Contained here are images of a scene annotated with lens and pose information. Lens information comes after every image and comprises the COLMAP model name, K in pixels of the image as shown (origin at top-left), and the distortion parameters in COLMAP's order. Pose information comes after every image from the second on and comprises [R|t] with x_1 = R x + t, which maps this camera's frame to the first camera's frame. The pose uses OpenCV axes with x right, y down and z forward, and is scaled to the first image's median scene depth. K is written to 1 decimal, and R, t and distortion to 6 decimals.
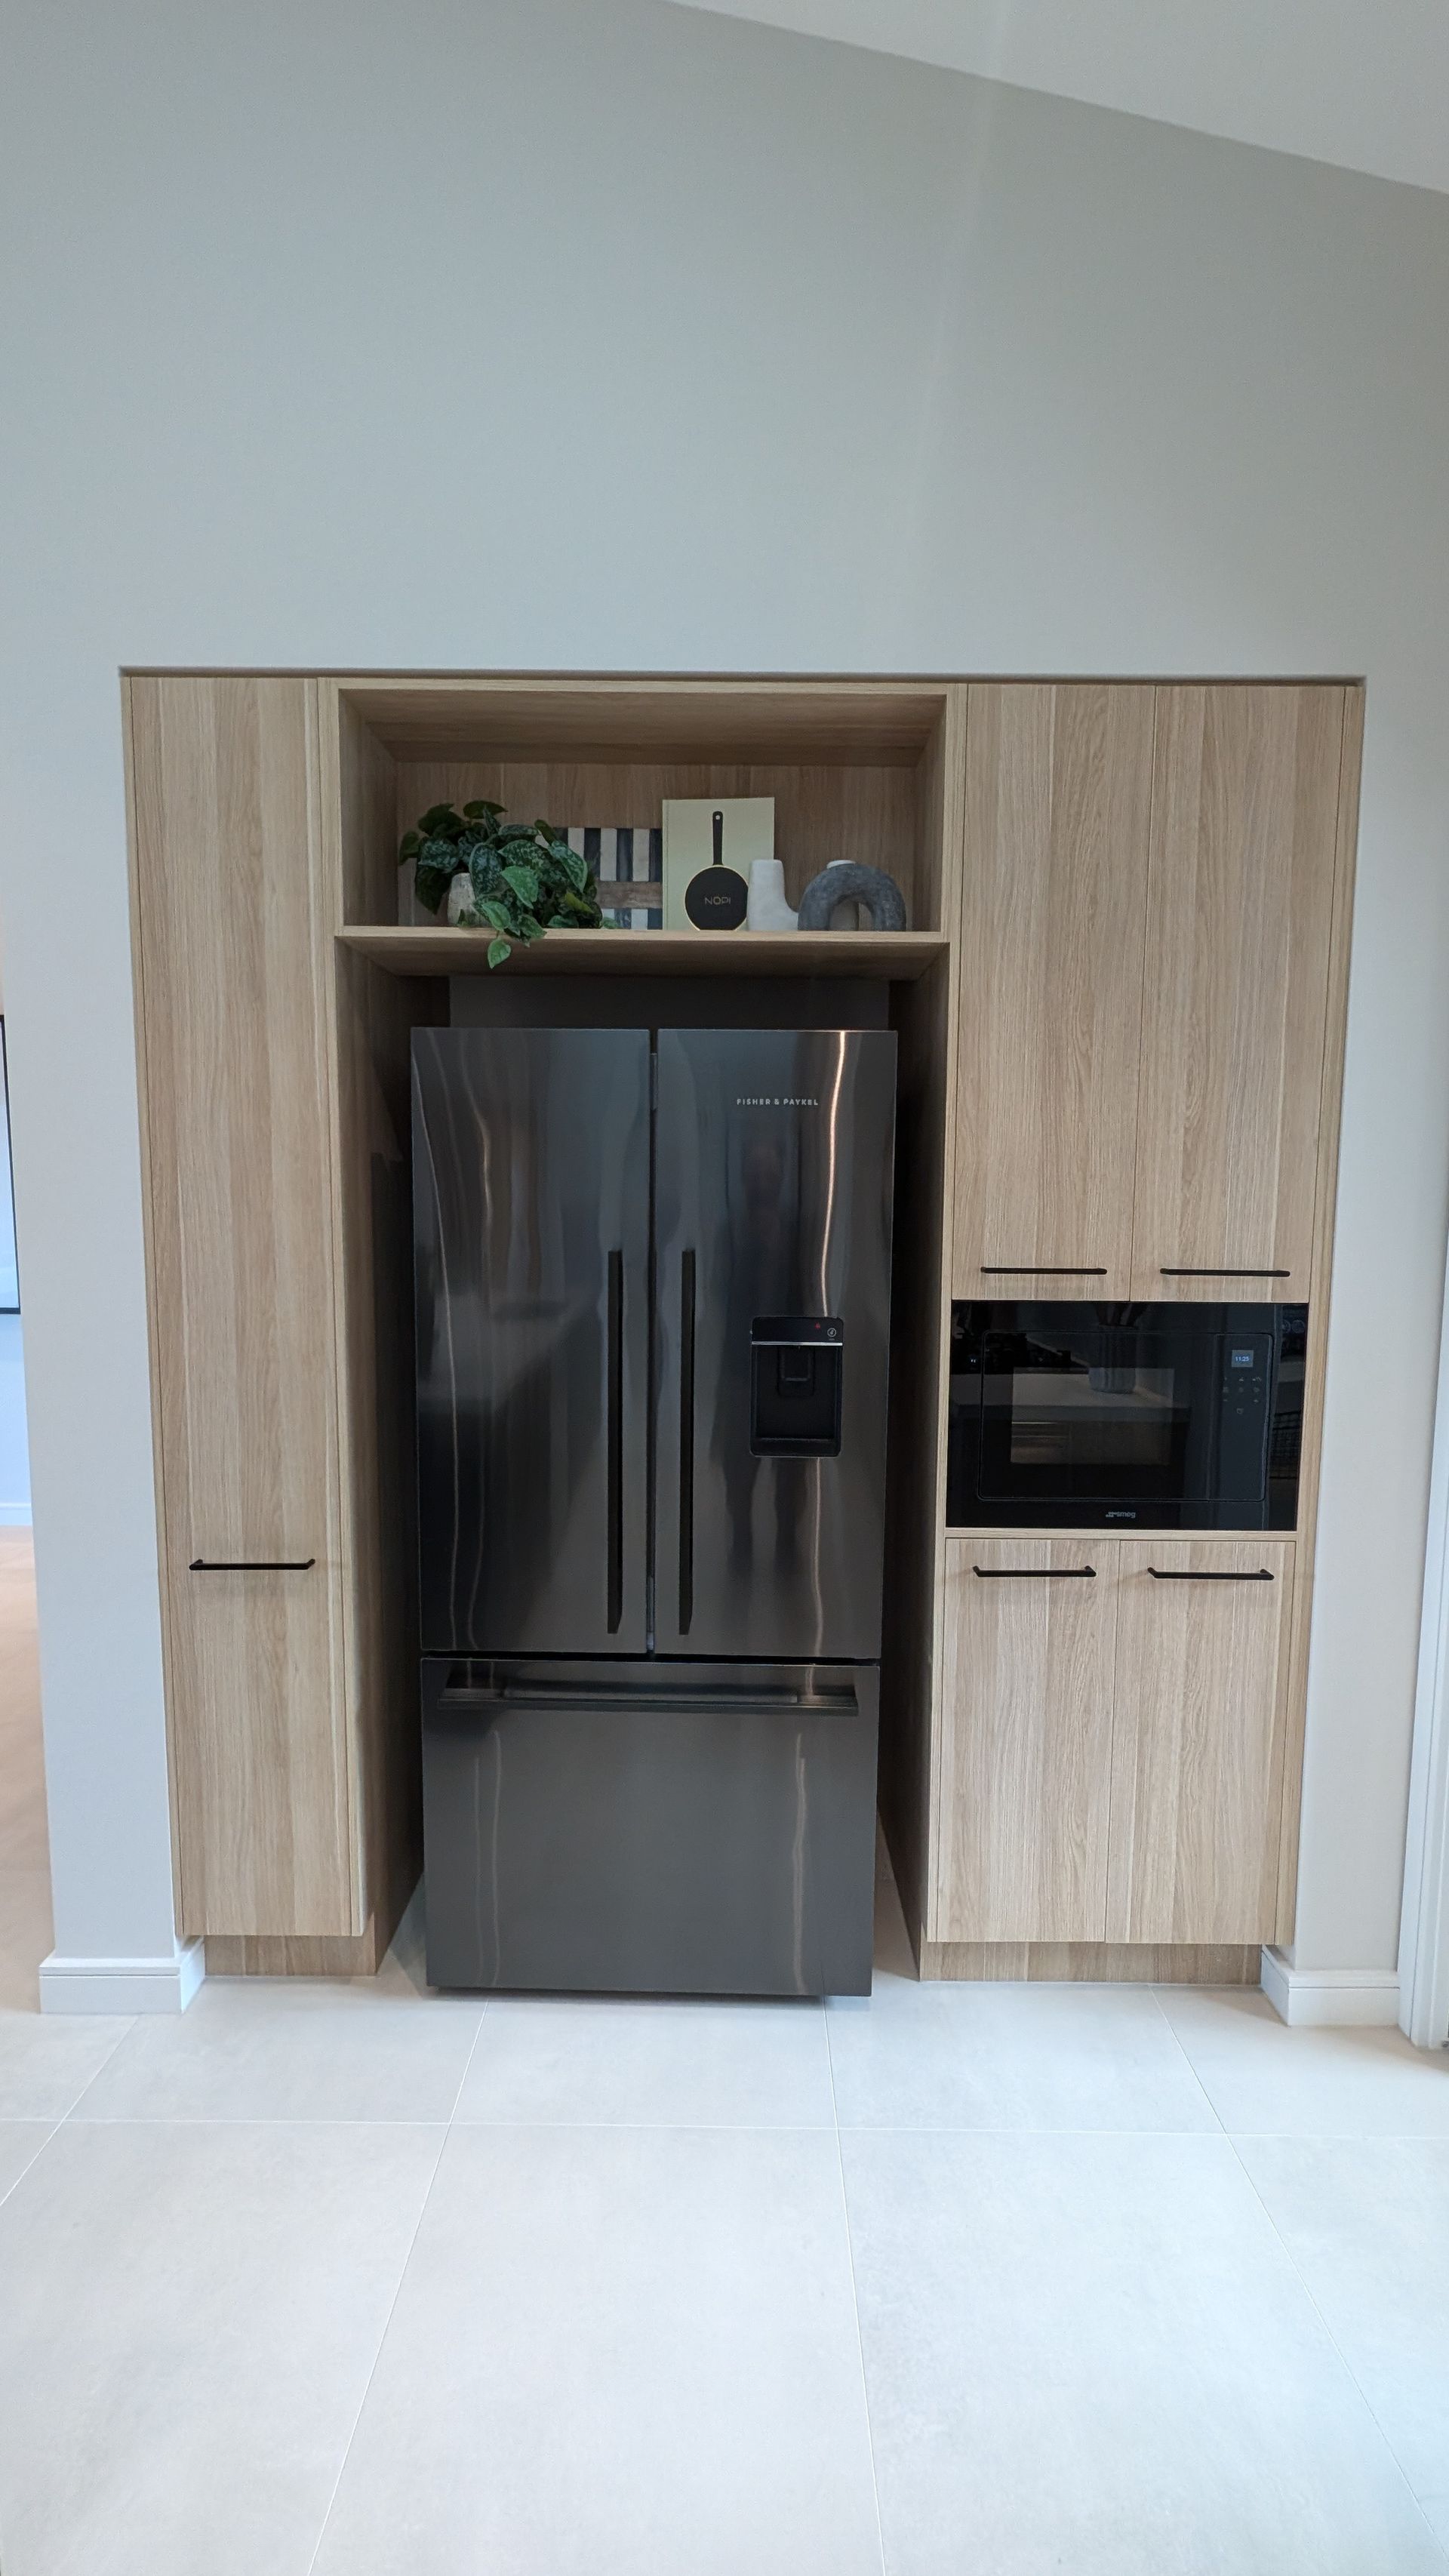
lens RADIAL K [[1050.1, 0, 724.5], [0, 1050.1, 1288.0], [0, 0, 1]] dist [0.001466, -0.000012]
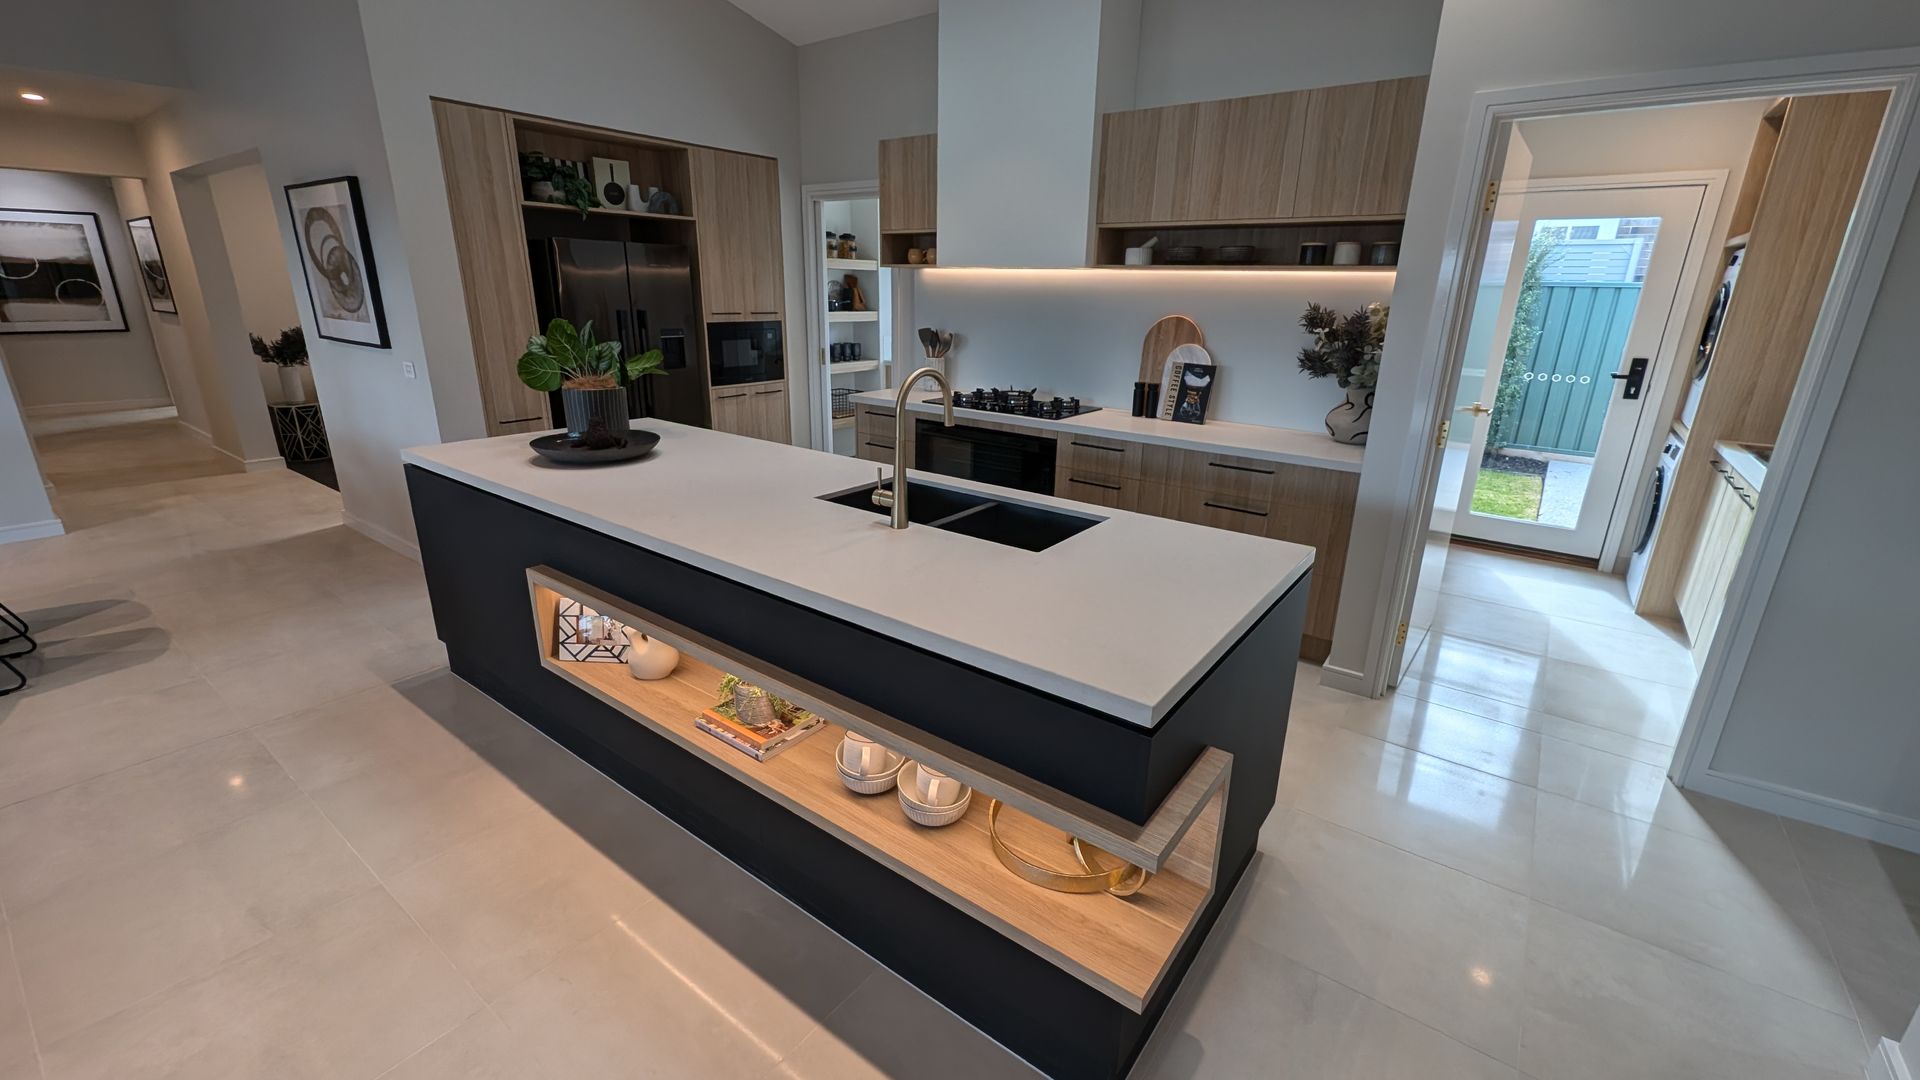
lens RADIAL K [[782.7, 0, 960.0], [0, 782.7, 540.0], [0, 0, 1]] dist [0.001466, -0.000012]
pose [[0.600500, -0.241730, 0.762212, -1.536397], [0.050131, 0.962717, 0.265823, 0.060546], [-0.798052, -0.121416, 0.590230, -1.434443]]
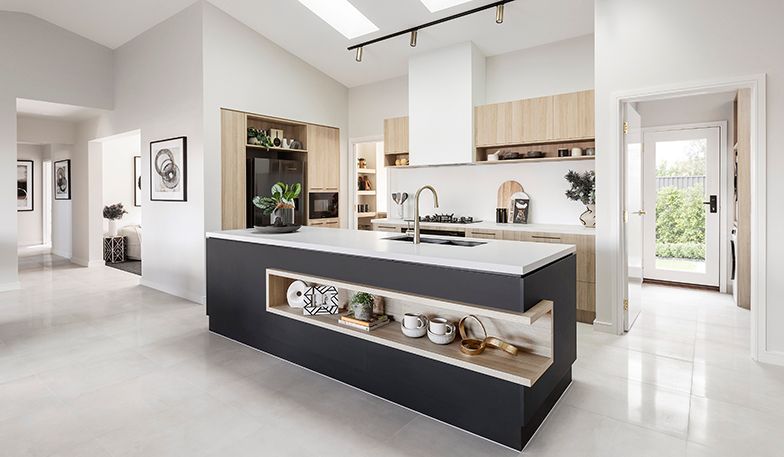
lens RADIAL K [[412.1, 0, 390.6], [0, 412.1, 202.9], [0, 0, 1]] dist [0.002141, 0.000077]
pose [[0.610114, -0.029361, 0.791769, -2.073884], [0.075254, 0.996943, -0.021019, 0.220959], [-0.788732, 0.072408, 0.610458, -1.602505]]
